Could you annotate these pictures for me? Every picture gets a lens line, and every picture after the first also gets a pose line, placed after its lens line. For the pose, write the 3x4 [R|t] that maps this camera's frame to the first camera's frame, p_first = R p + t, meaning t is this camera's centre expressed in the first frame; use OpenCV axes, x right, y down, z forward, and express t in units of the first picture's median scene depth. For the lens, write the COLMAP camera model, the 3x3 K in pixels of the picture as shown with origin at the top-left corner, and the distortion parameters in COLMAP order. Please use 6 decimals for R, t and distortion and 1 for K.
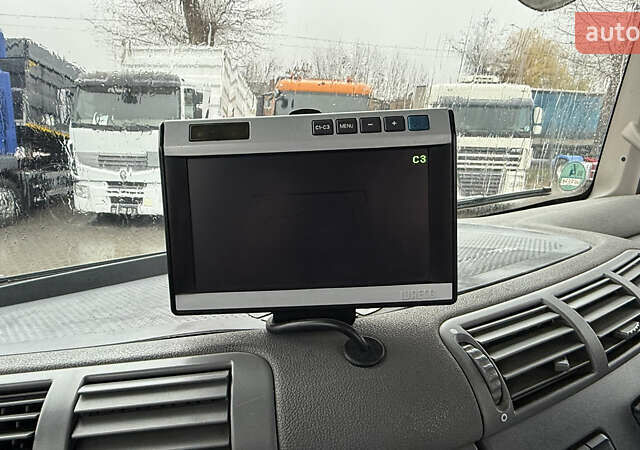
lens RADIAL K [[476.8, 0, 314.3], [0, 476.8, 228.7], [0, 0, 1]] dist [-0.012510, 0.012755]
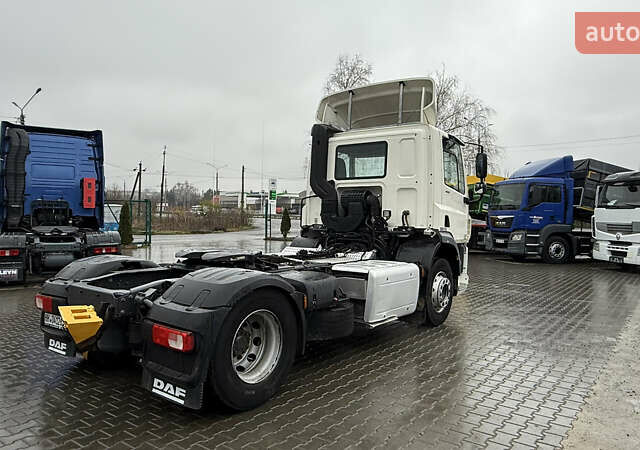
lens RADIAL K [[476.8, 0, 316.4], [0, 476.8, 226.8], [0, 0, 1]] dist [-0.012510, 0.012755]
pose [[0.258706, 0.018889, -0.965771, 0.820071], [-0.236413, 0.970640, -0.044345, 0.152883], [0.936579, 0.239793, 0.255576, -0.315816]]
